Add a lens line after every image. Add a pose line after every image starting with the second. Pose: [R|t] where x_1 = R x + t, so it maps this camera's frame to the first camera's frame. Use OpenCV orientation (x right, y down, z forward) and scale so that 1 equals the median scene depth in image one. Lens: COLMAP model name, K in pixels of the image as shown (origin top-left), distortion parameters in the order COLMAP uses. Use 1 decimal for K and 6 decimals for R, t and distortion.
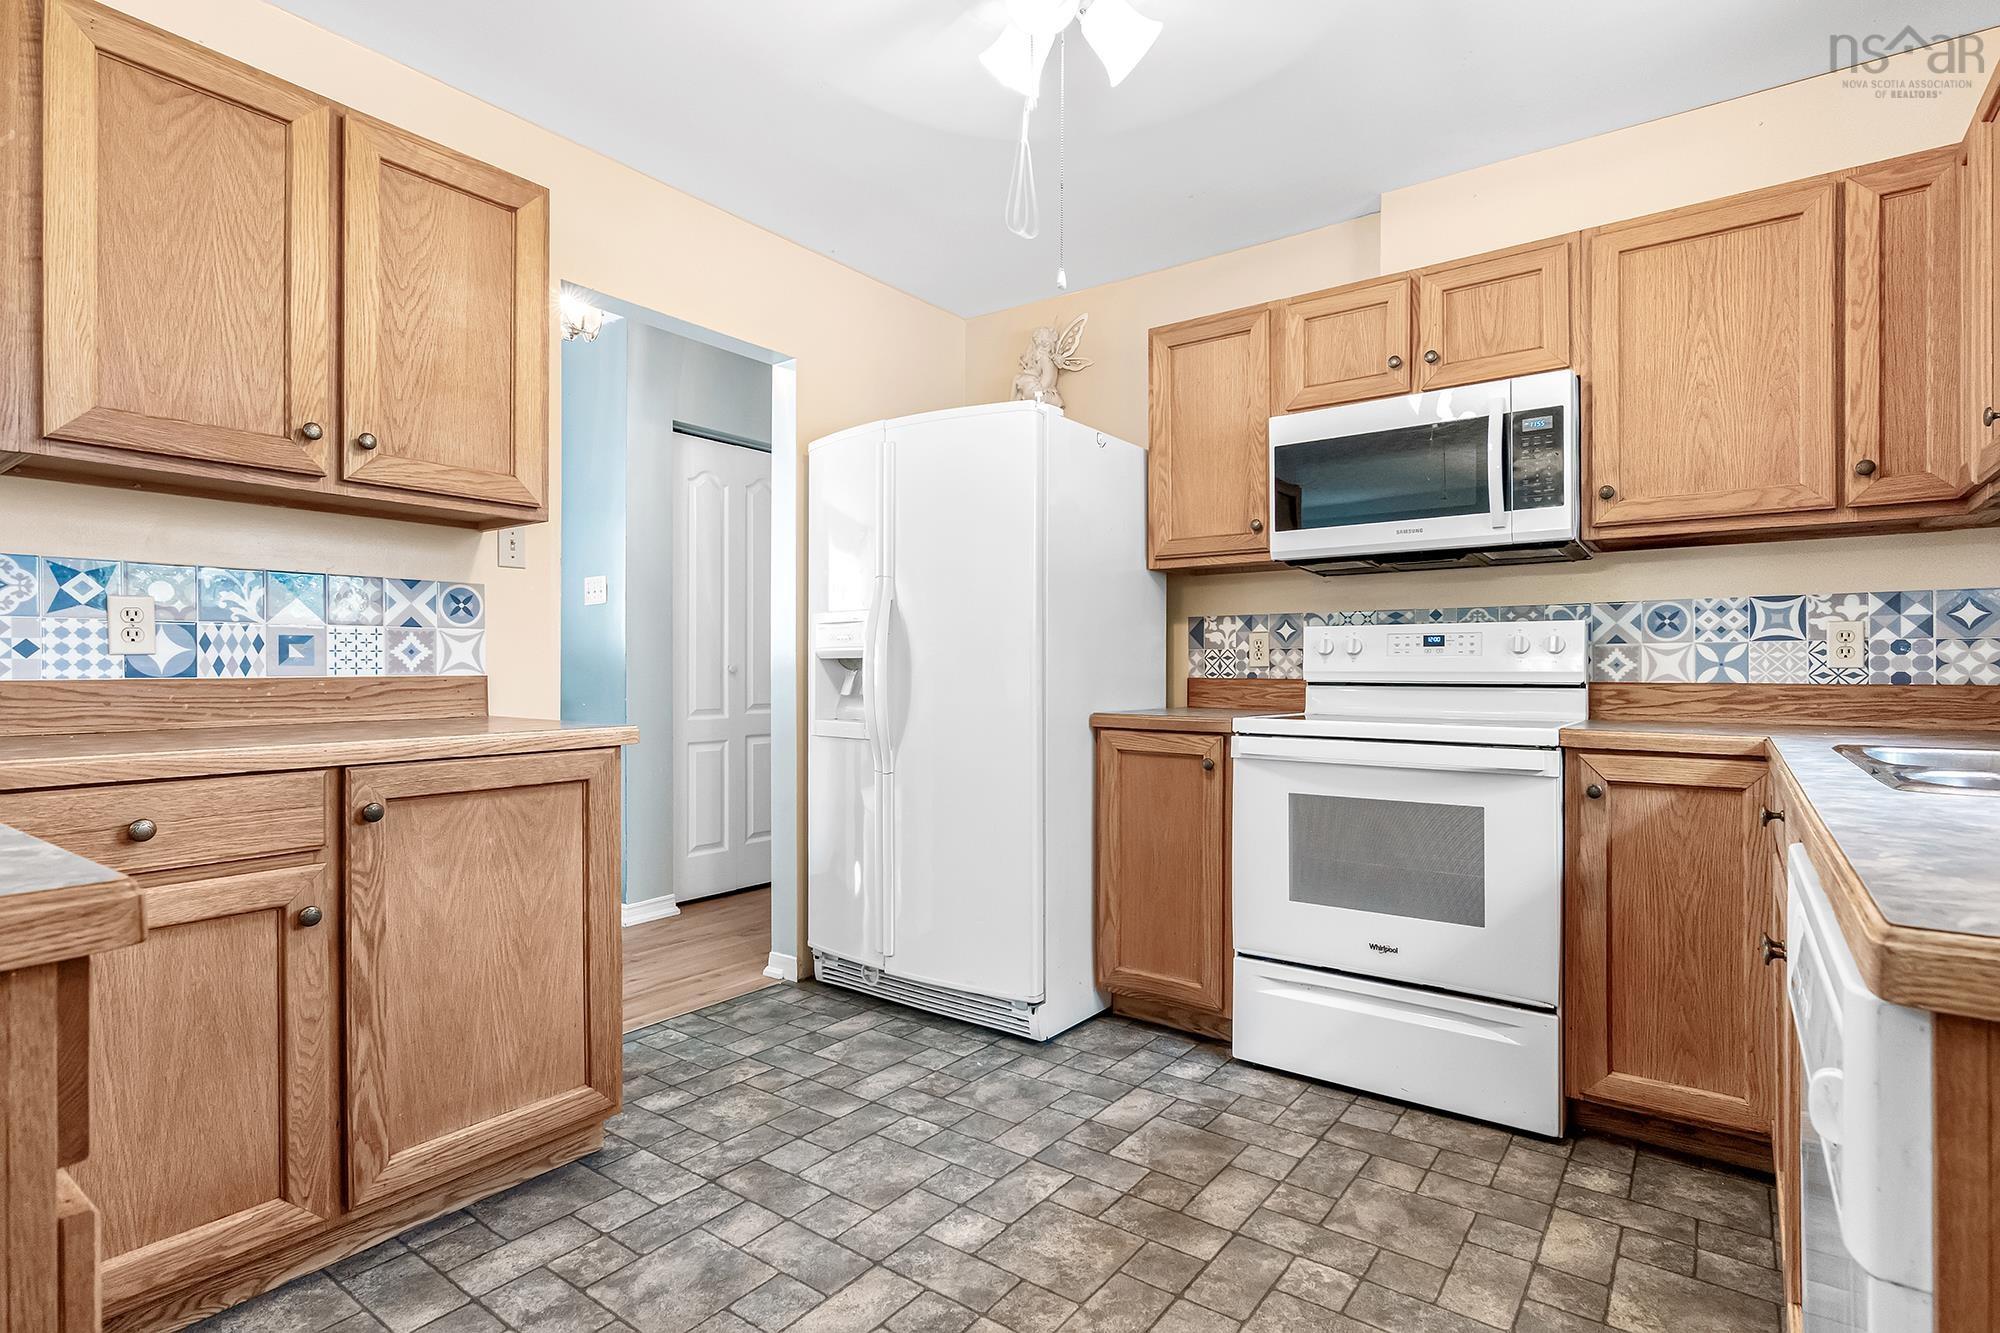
lens RADIAL K [[989.7, 0, 1000.0], [0, 989.7, 666.5], [0, 0, 1]] dist [0.004142, 0.000678]
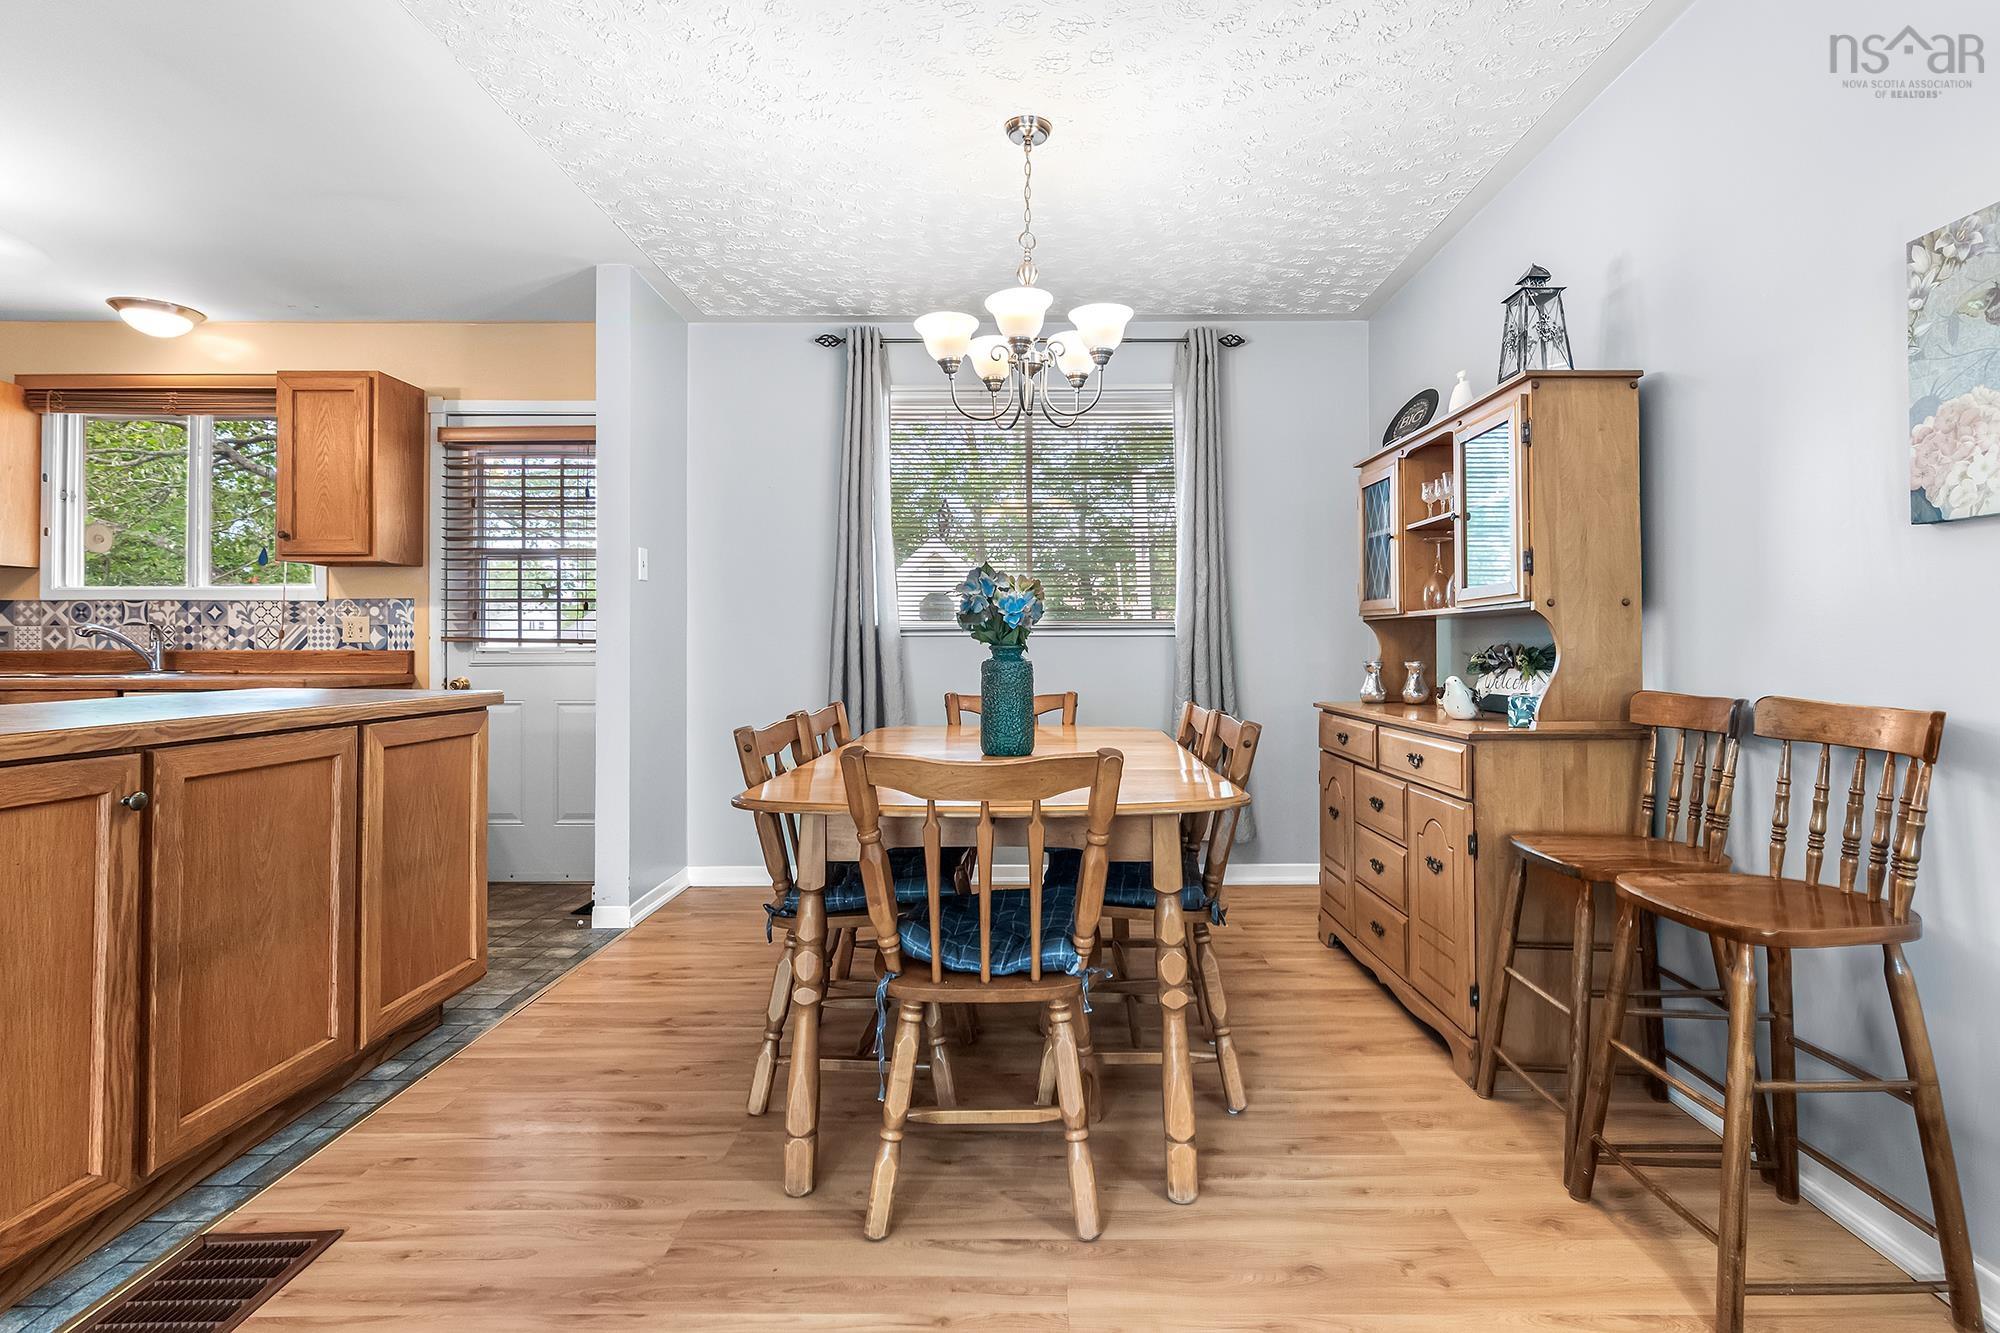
lens RADIAL K [[978.2, 0, 1040.3], [0, 978.2, 640.1], [0, 0, 1]] dist [-0.000770, 0.000655]
pose [[-0.606535, -0.000093, 0.795057, -1.639815], [-0.006956, 0.999962, -0.005190, -0.006782], [-0.795026, -0.008678, -0.606513, 0.227496]]
